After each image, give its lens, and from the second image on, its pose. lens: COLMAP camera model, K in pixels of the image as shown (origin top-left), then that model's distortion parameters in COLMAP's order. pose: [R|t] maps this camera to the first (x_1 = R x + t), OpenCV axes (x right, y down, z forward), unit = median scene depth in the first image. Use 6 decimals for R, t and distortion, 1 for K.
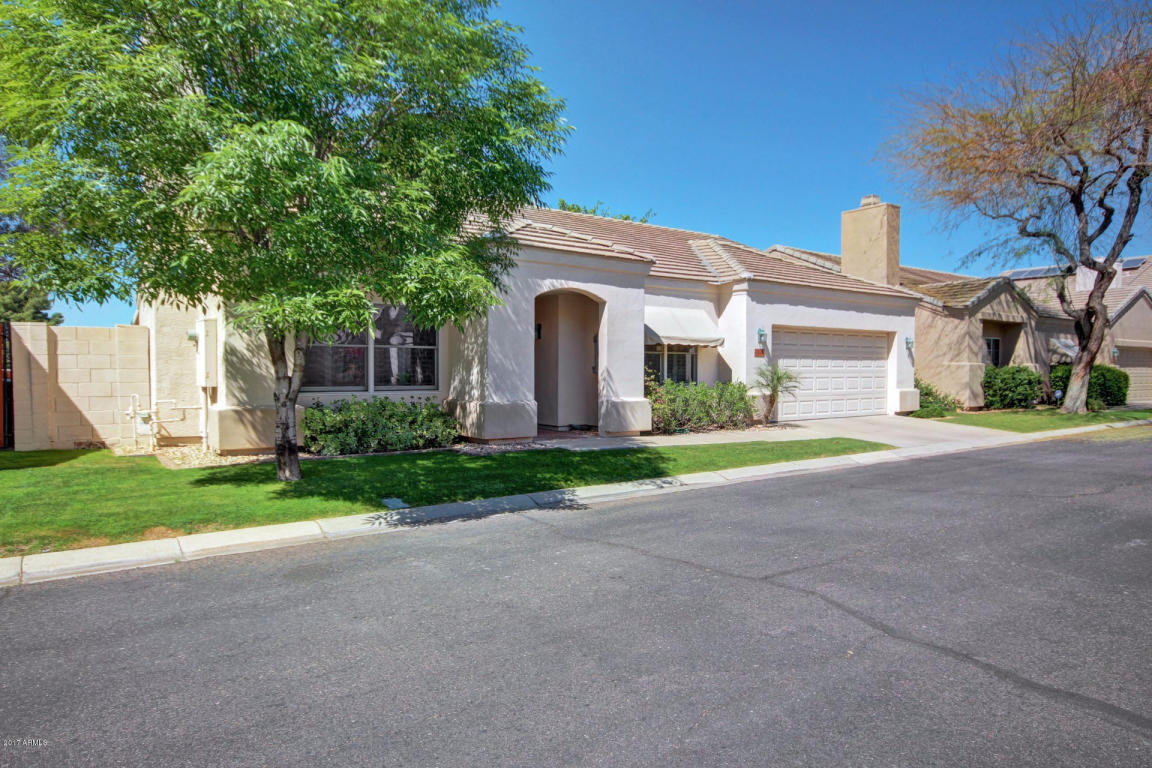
lens RADIAL K [[740.5, 0, 579.4], [0, 740.5, 381.8], [0, 0, 1]] dist [-0.004511, -0.000031]
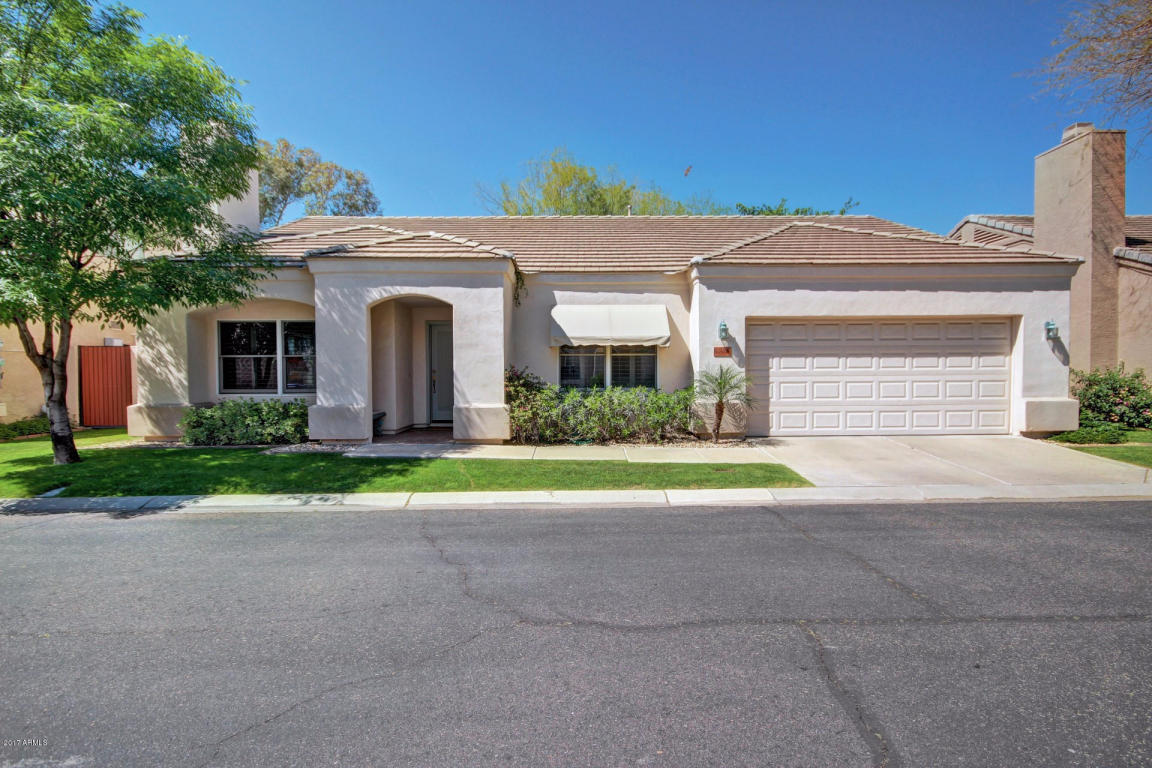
lens RADIAL K [[595.7, 0, 573.9], [0, 595.7, 379.1], [0, 0, 1]] dist [0.006574, -0.000496]
pose [[0.812482, 0.001477, -0.582985, 0.495446], [-0.001709, 0.999999, 0.000151, -0.008578], [0.582984, 0.000873, 0.812483, 0.366211]]
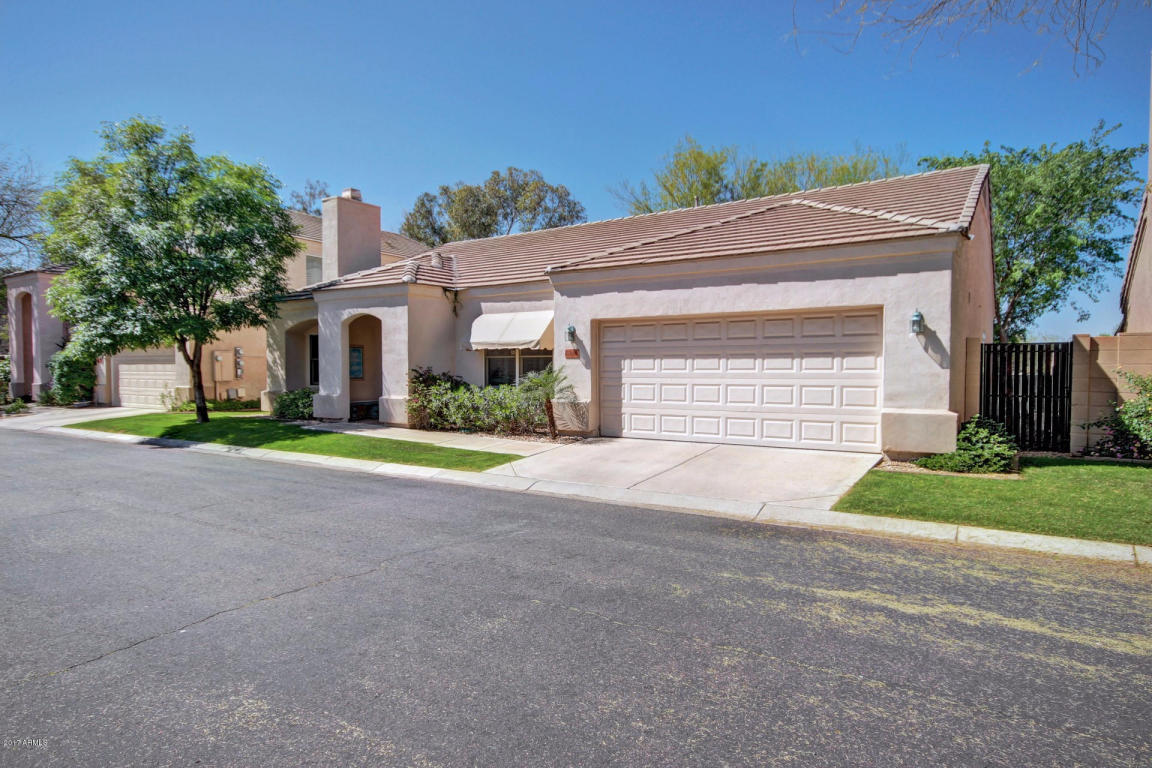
lens RADIAL K [[675.5, 0, 571.7], [0, 675.5, 389.2], [0, 0, 1]] dist [0.002071, 0.000371]
pose [[0.327381, 0.024243, -0.944581, 0.993258], [-0.014555, 0.999682, 0.020612, -0.014096], [0.944780, 0.007001, 0.327630, 0.740258]]
